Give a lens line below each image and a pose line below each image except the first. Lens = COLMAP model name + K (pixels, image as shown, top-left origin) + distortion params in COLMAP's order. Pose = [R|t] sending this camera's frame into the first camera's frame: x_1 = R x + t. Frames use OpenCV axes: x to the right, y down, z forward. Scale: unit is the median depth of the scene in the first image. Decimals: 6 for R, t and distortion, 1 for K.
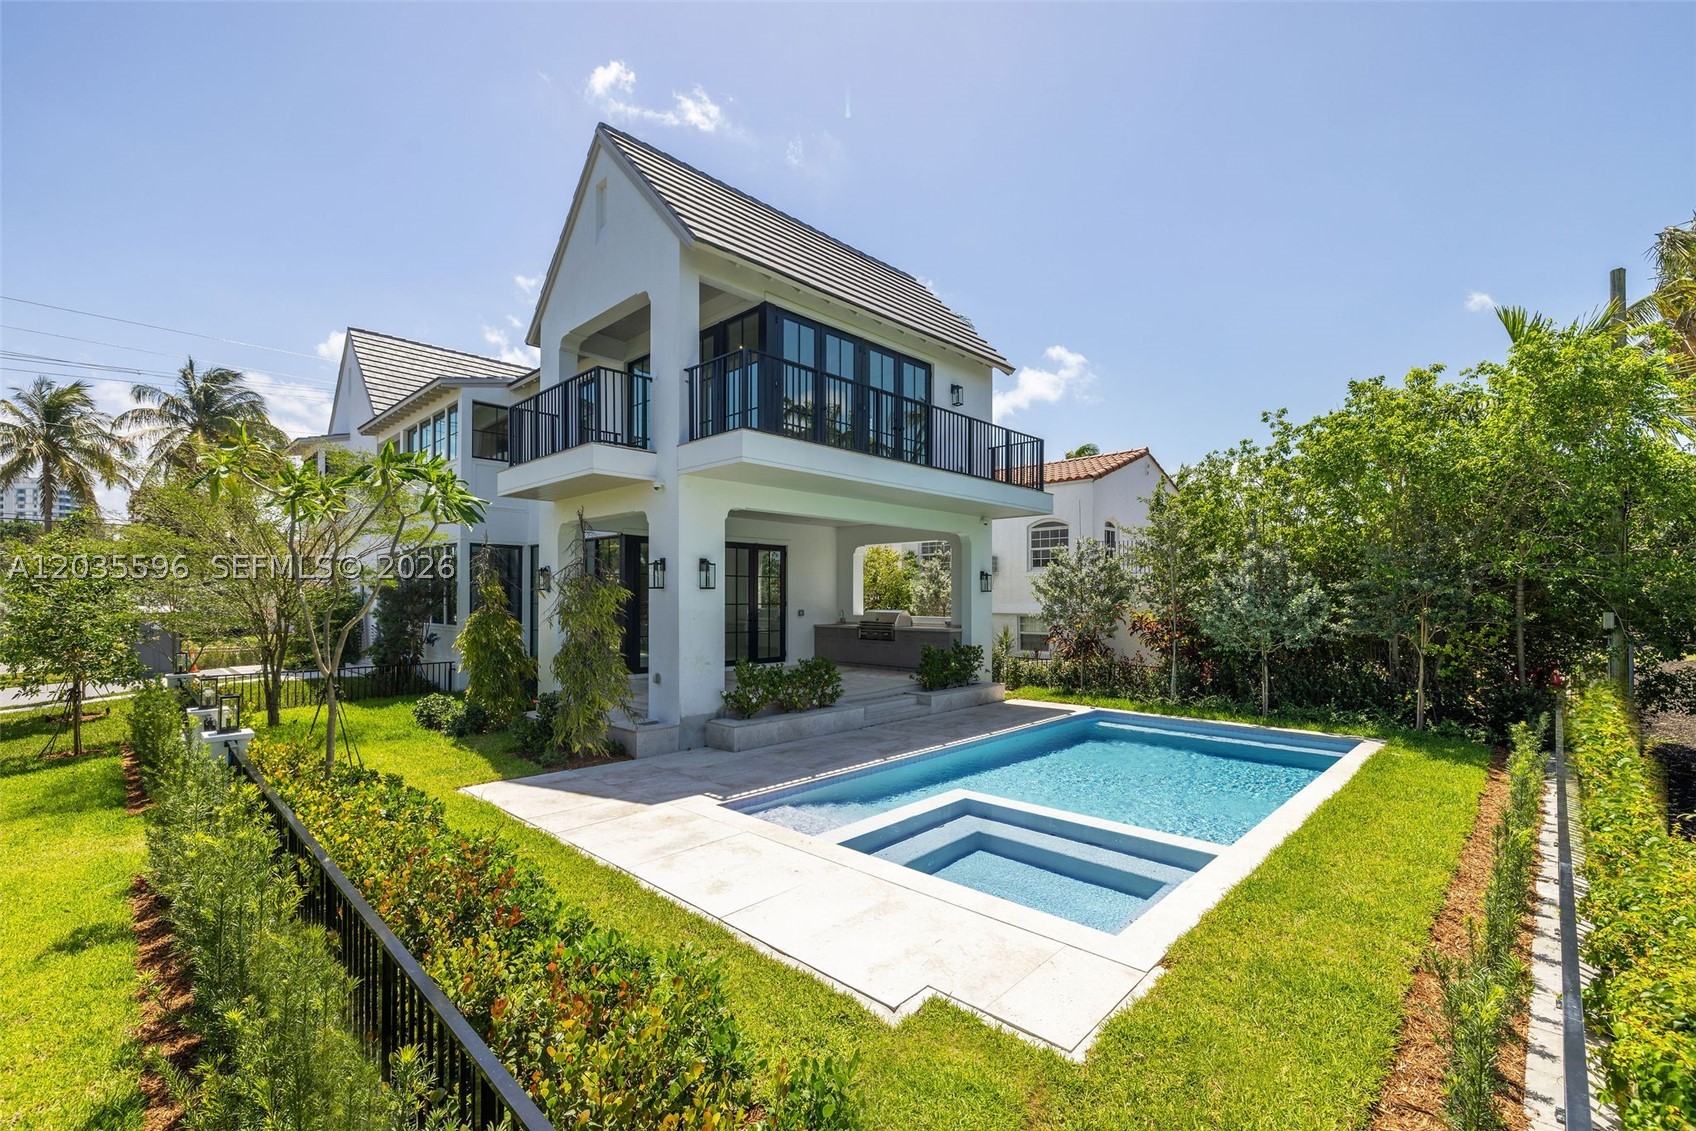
lens RADIAL K [[719.0, 0, 847.7], [0, 719.0, 573.4], [0, 0, 1]] dist [0.000319, -0.000102]
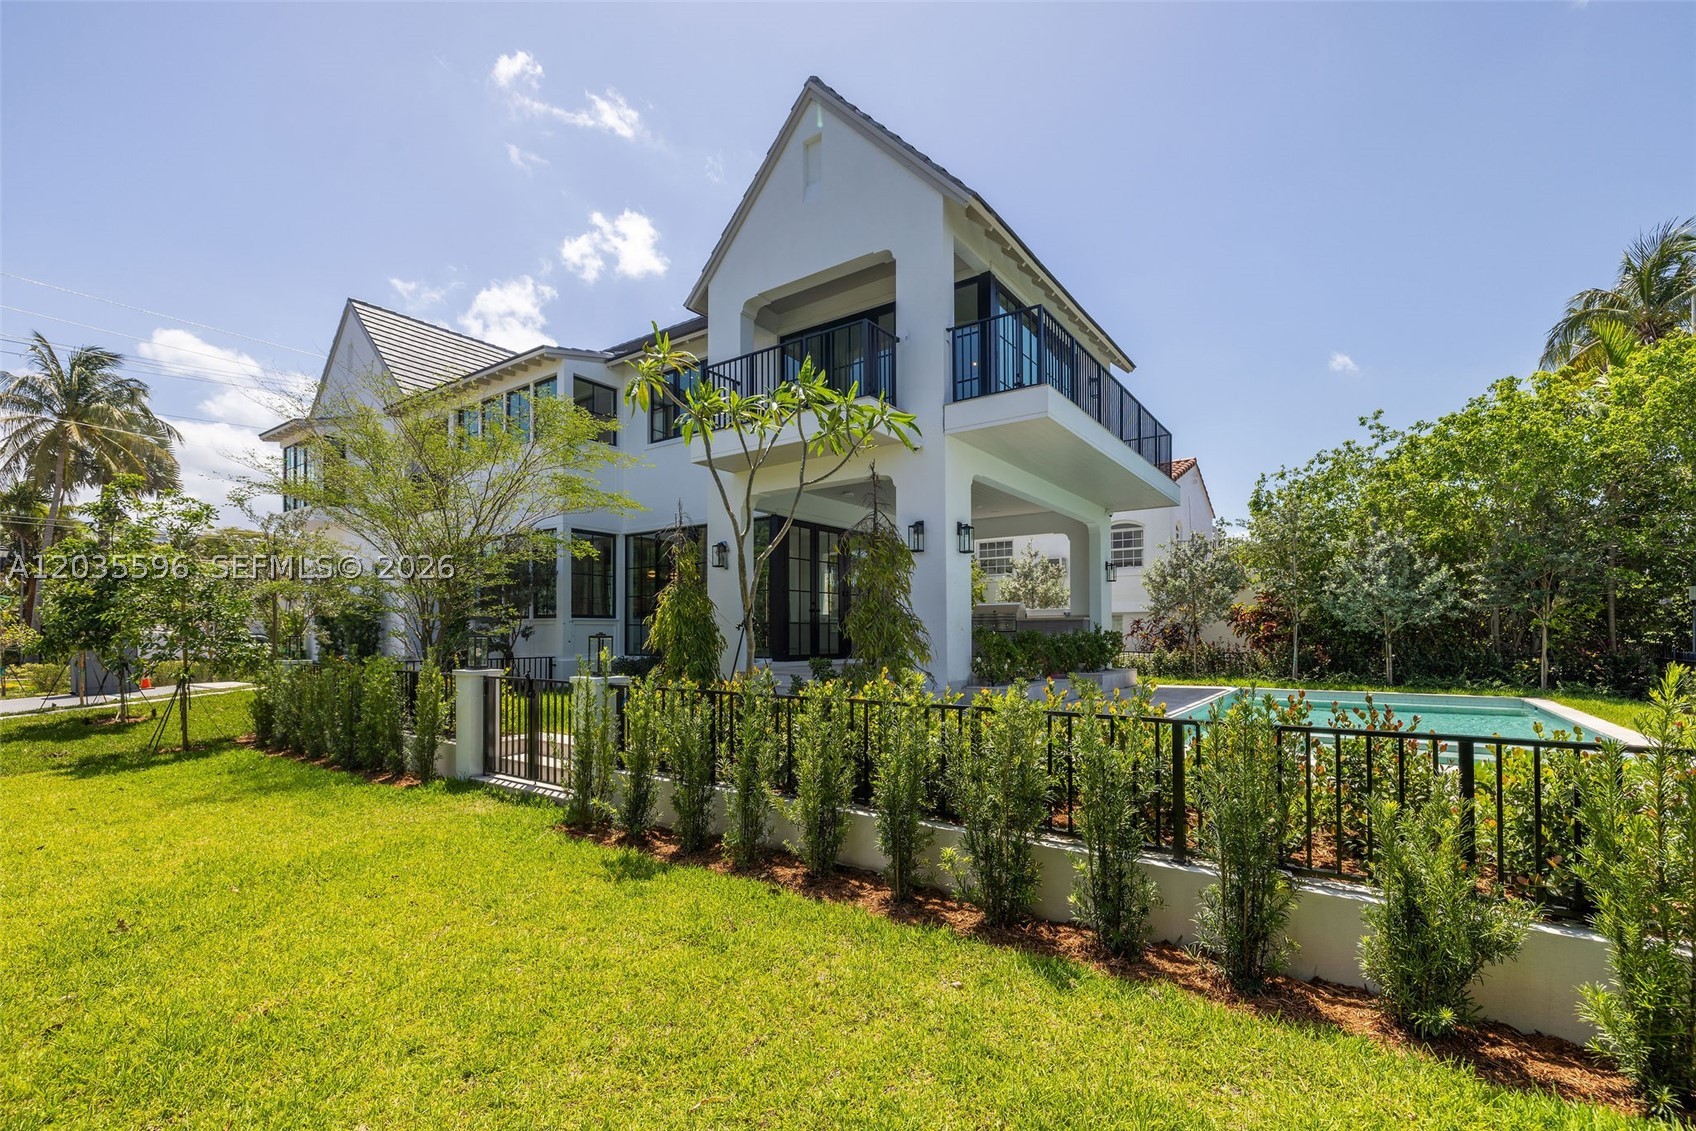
lens RADIAL K [[730.0, 0, 847.7], [0, 730.0, 610.3], [0, 0, 1]] dist [0.000515, 0.000021]
pose [[0.988992, 0.001076, 0.147963, -0.440241], [-0.001227, 0.999999, 0.000924, 0.087321], [-0.147962, -0.001096, 0.988992, 0.026925]]
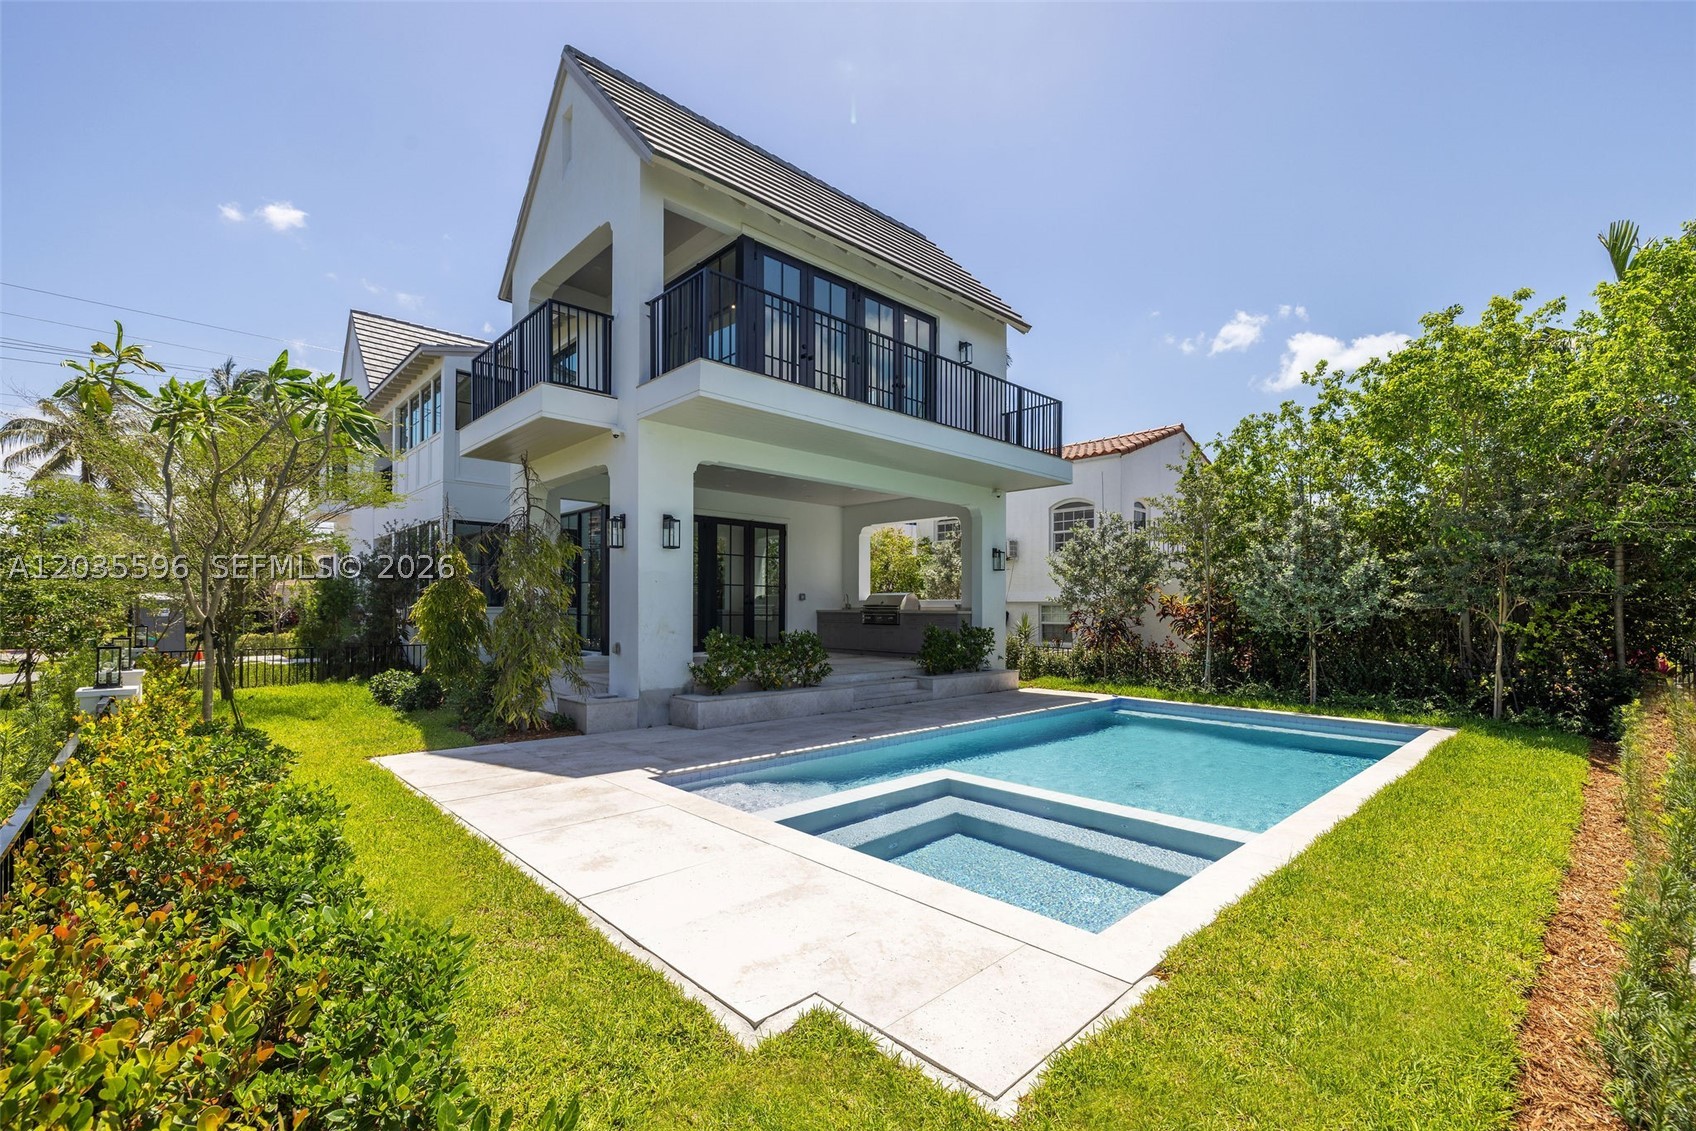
lens RADIAL K [[724.9, 0, 844.4], [0, 724.9, 581.8], [0, 0, 1]] dist [0.000209, -0.000294]
pose [[0.998757, 0.002710, -0.049773, 0.057719], [-0.002744, 0.999996, -0.000615, 0.055500], [0.049771, 0.000751, 0.998760, 0.094749]]
